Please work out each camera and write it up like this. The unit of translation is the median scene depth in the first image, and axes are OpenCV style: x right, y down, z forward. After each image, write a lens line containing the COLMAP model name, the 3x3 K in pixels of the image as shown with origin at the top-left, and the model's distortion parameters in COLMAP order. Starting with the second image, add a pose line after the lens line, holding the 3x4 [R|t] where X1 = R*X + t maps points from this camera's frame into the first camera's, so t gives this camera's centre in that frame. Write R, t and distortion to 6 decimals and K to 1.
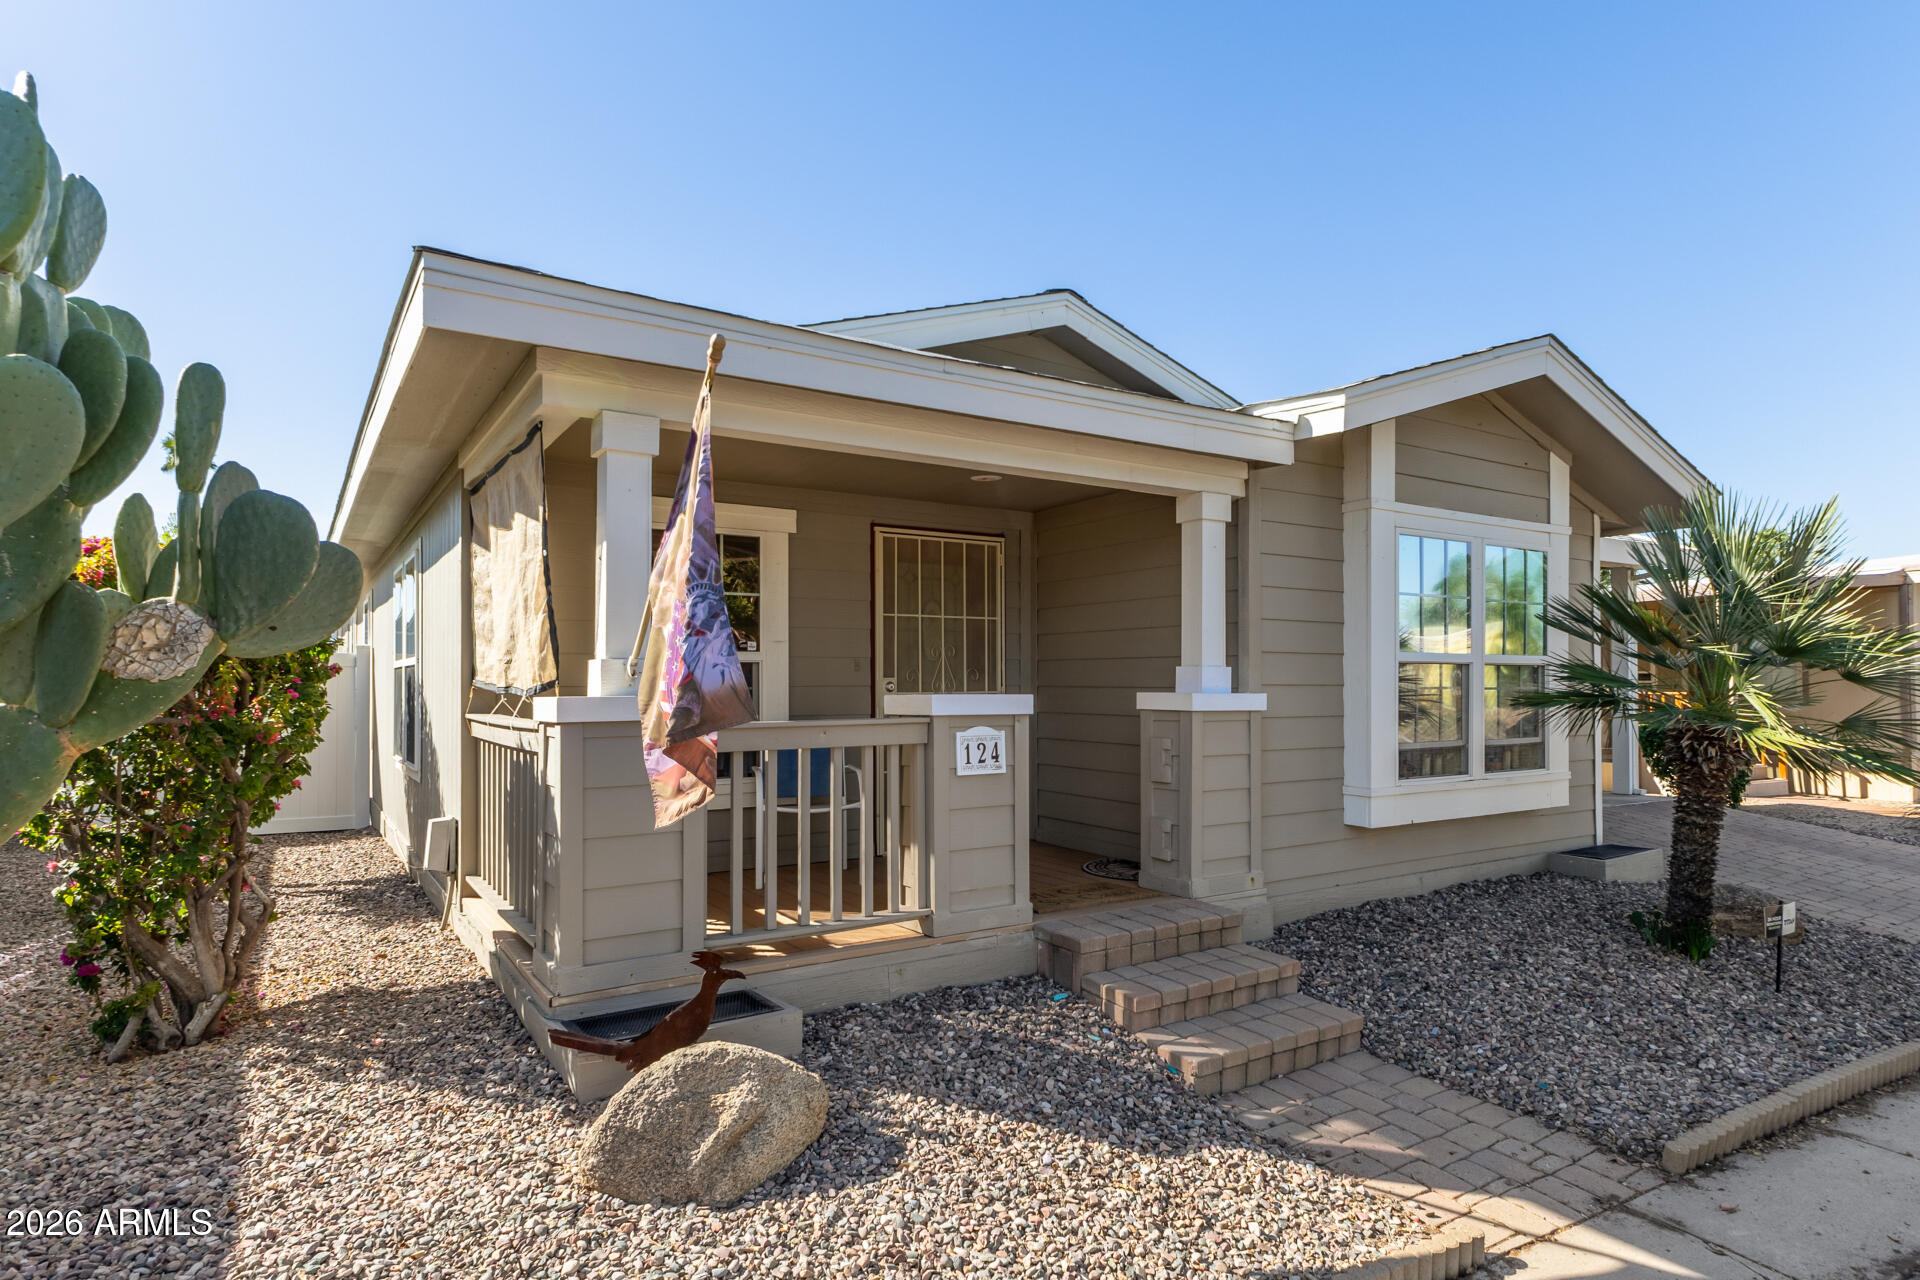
lens RADIAL K [[1068.7, 0, 959.7], [0, 1068.7, 647.2], [0, 0, 1]] dist [0.001965, 0.000157]
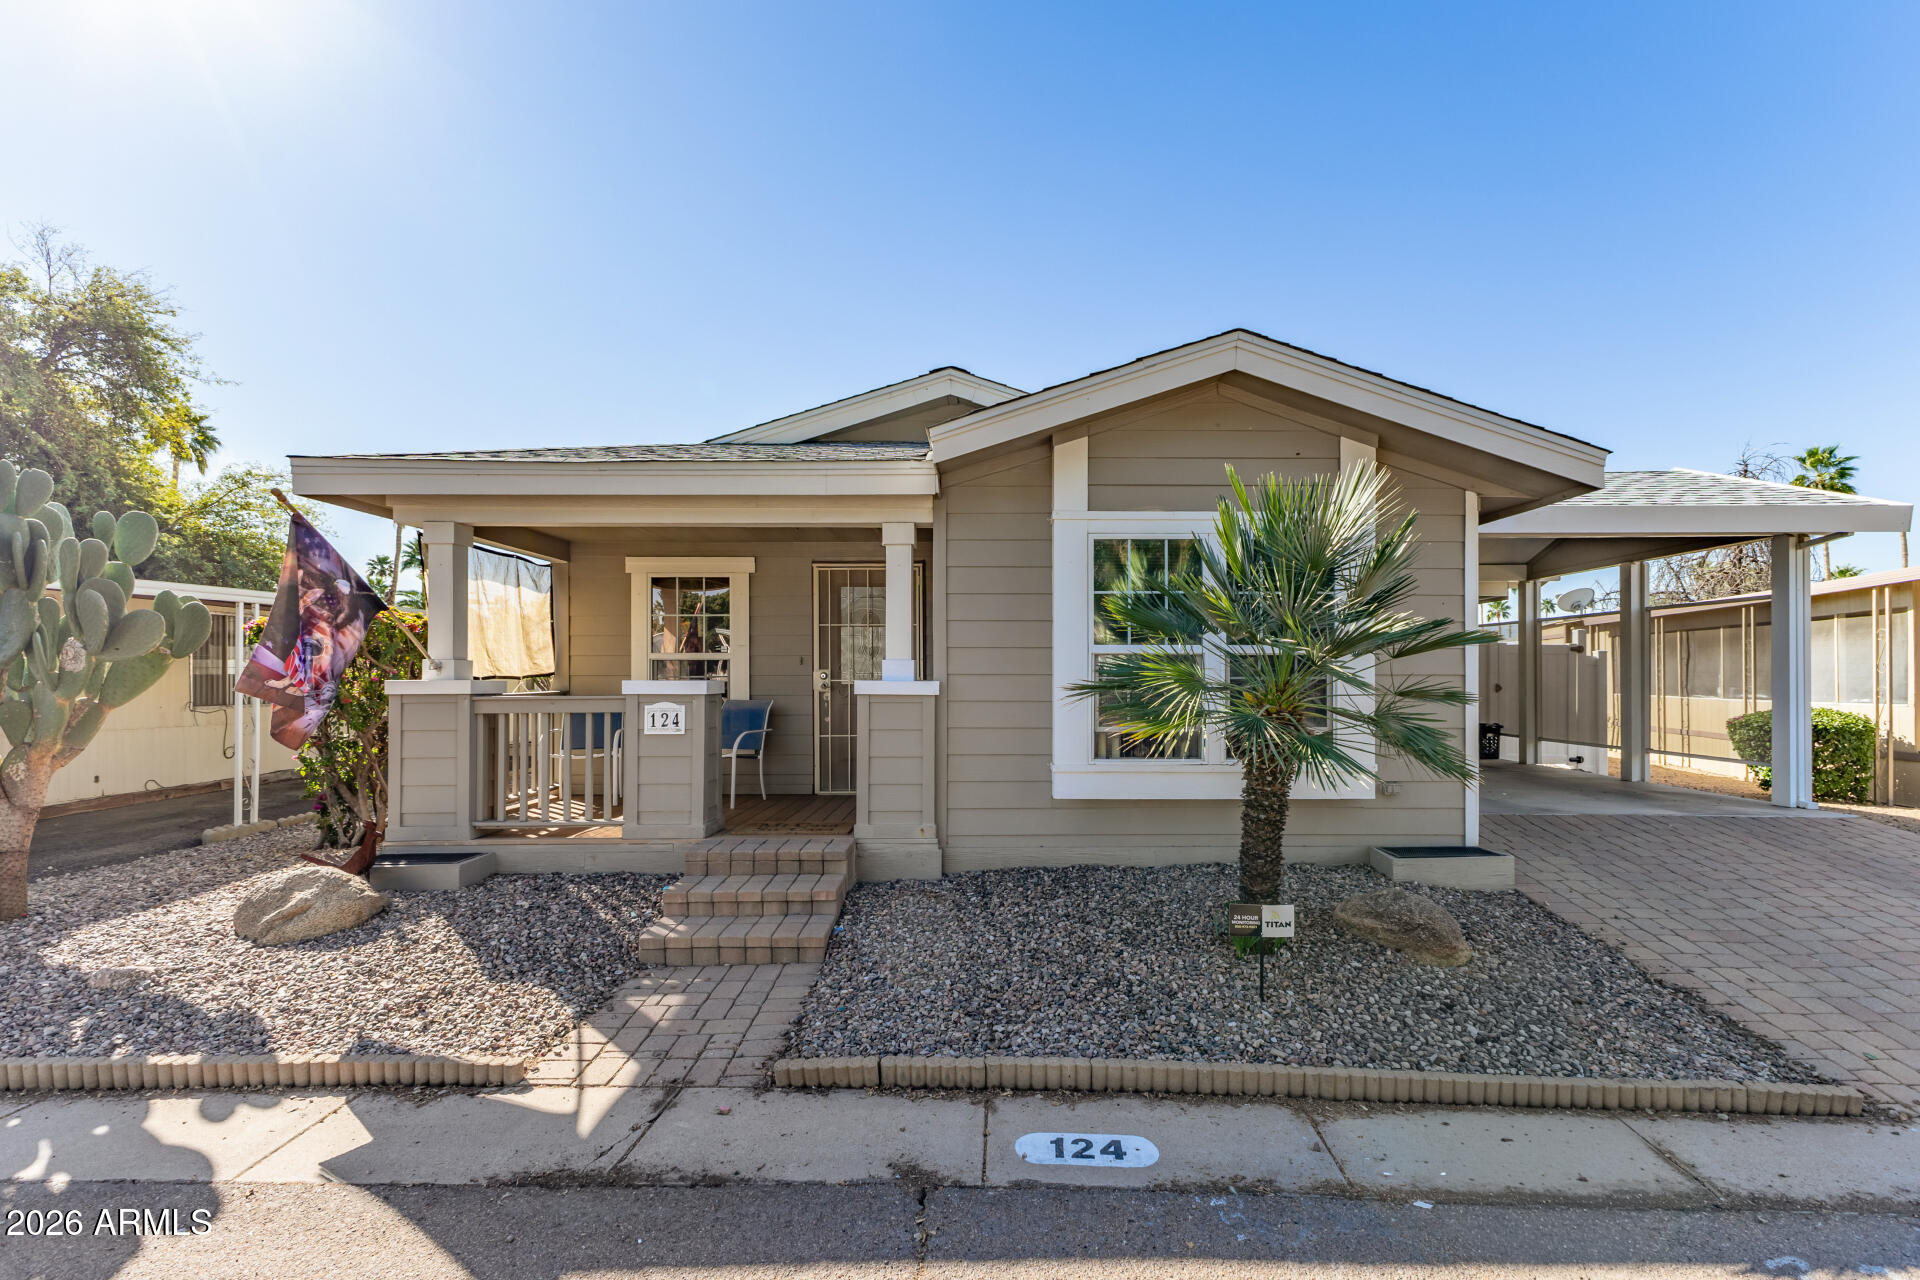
lens RADIAL K [[822.8, 0, 962.3], [0, 822.8, 672.7], [0, 0, 1]] dist [0.004198, 0.000258]
pose [[0.847627, -0.002170, -0.530588, 0.938152], [0.016559, 0.999613, 0.022365, 0.014931], [0.530334, -0.027744, 0.847335, 0.249678]]
